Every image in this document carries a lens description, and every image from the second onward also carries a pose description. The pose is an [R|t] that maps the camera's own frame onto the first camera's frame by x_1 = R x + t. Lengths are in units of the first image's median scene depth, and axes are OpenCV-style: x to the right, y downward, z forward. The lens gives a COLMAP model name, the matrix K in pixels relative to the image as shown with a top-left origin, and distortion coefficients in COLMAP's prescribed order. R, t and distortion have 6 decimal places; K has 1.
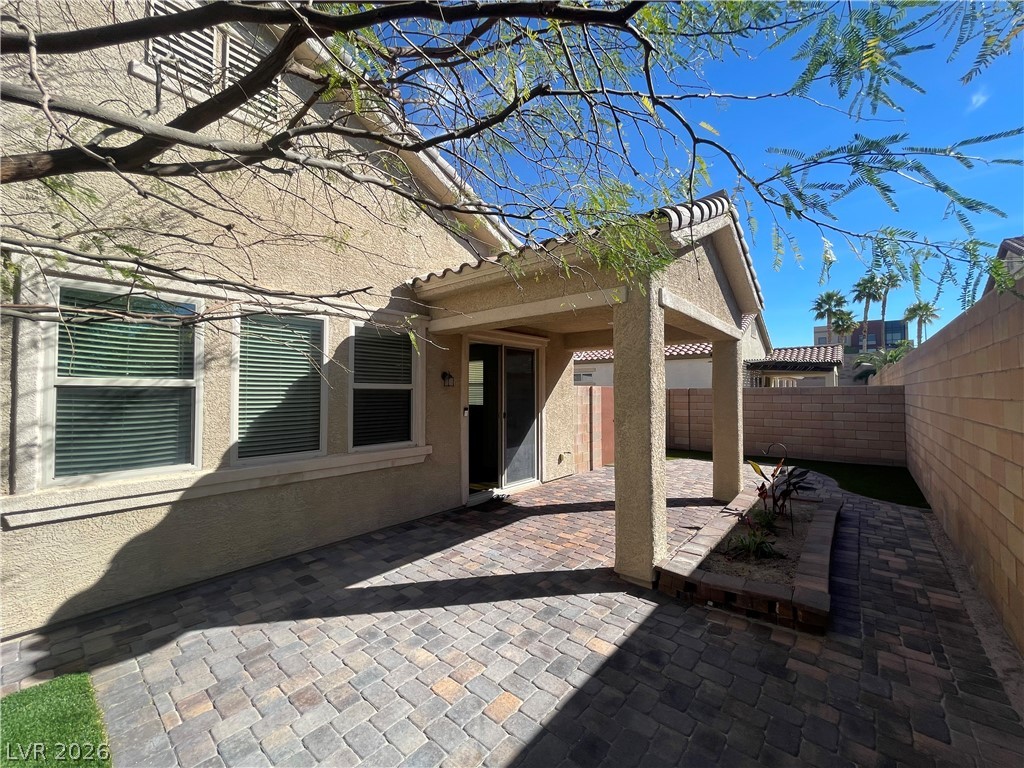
lens RADIAL K [[414.9, 0, 511.2], [0, 414.9, 381.1], [0, 0, 1]] dist [-0.003228, -0.000314]
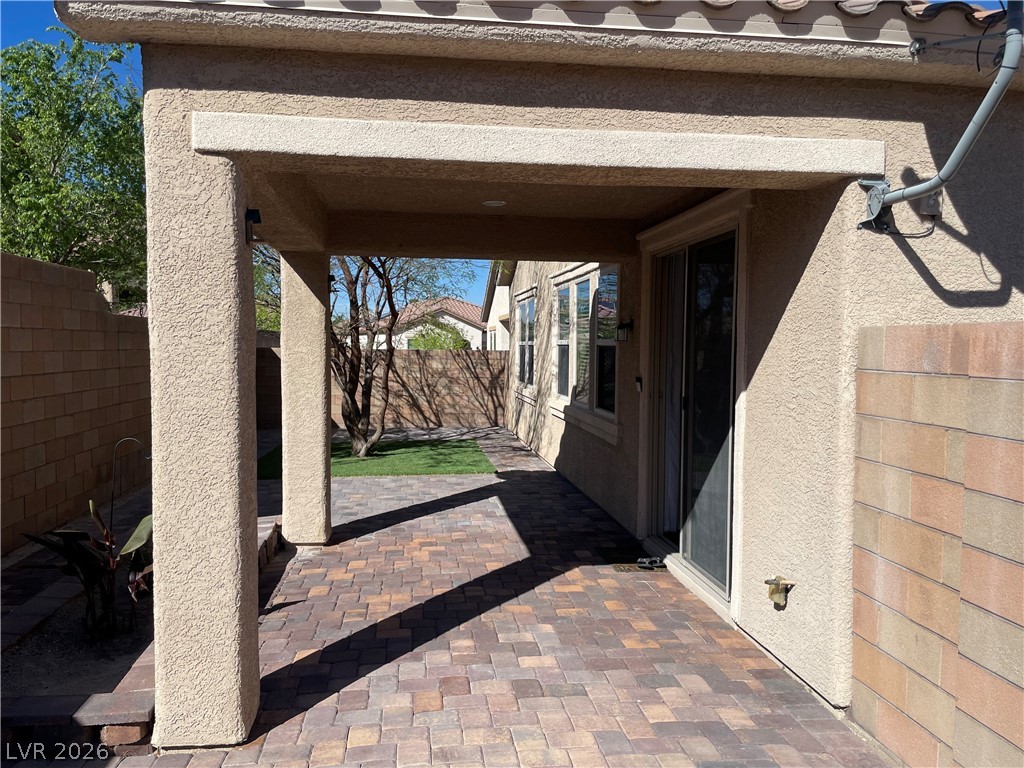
lens RADIAL K [[779.3, 0, 518.4], [0, 779.3, 383.7], [0, 0, 1]] dist [0.019513, 0.000297]
pose [[-0.669643, 0.032582, -0.741968, 1.094023], [0.012320, 0.999387, 0.032767, 0.047657], [0.742581, 0.012801, -0.669634, 2.139567]]
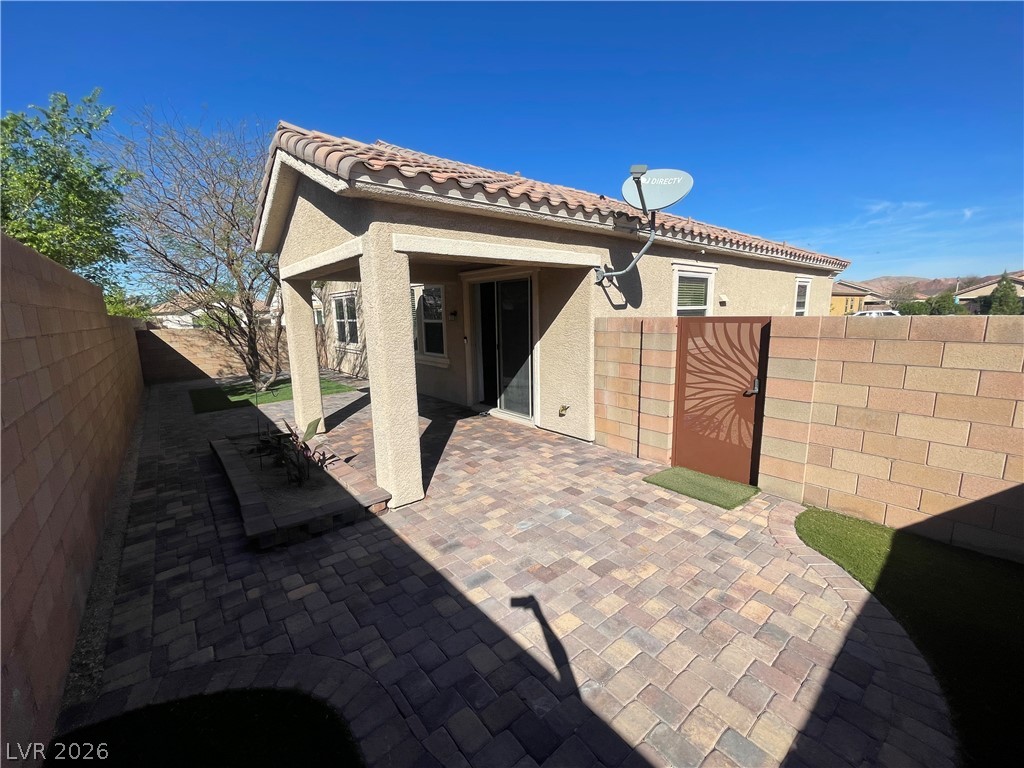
lens RADIAL K [[413.4, 0, 510.3], [0, 413.4, 381.9], [0, 0, 1]] dist [-0.004222, 0.000089]
pose [[-0.168508, 0.169326, -0.971048, 1.579037], [0.048427, 0.985367, 0.163419, -0.004111], [0.984510, -0.019488, -0.174242, 1.825751]]
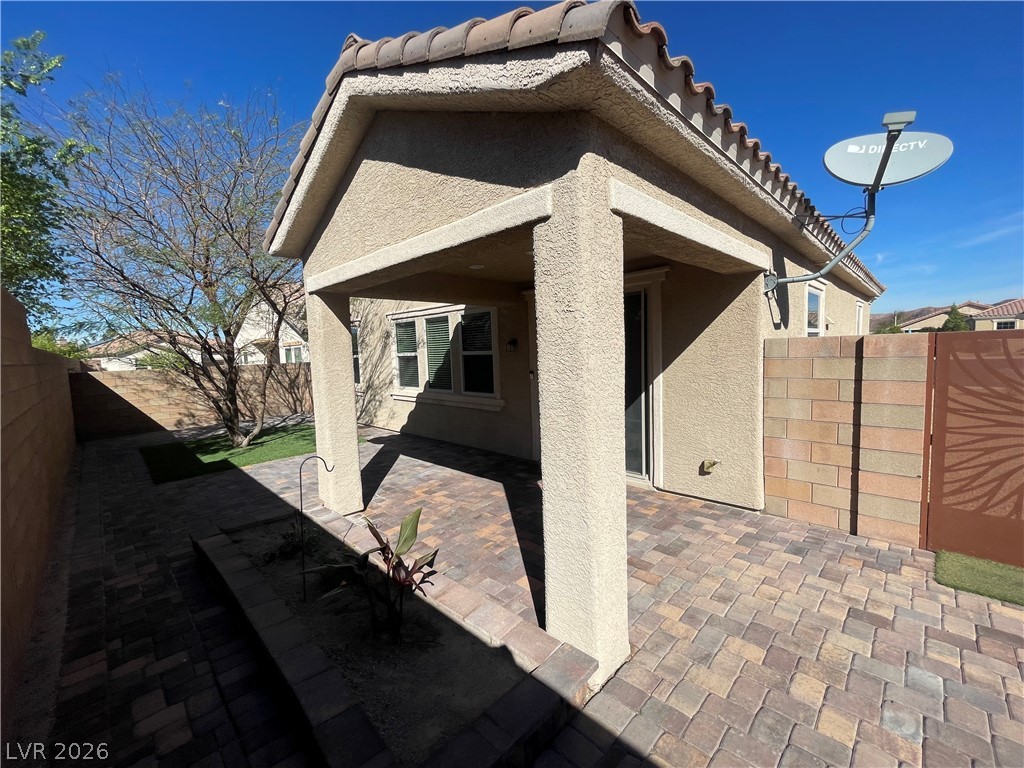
lens RADIAL K [[414.9, 0, 511.2], [0, 414.9, 381.1], [0, 0, 1]] dist [-0.003228, -0.000314]
pose [[-0.077404, 0.081336, -0.993677, 1.248213], [0.062751, 0.995088, 0.076564, 0.008210], [0.995023, -0.056428, -0.082127, 1.371579]]
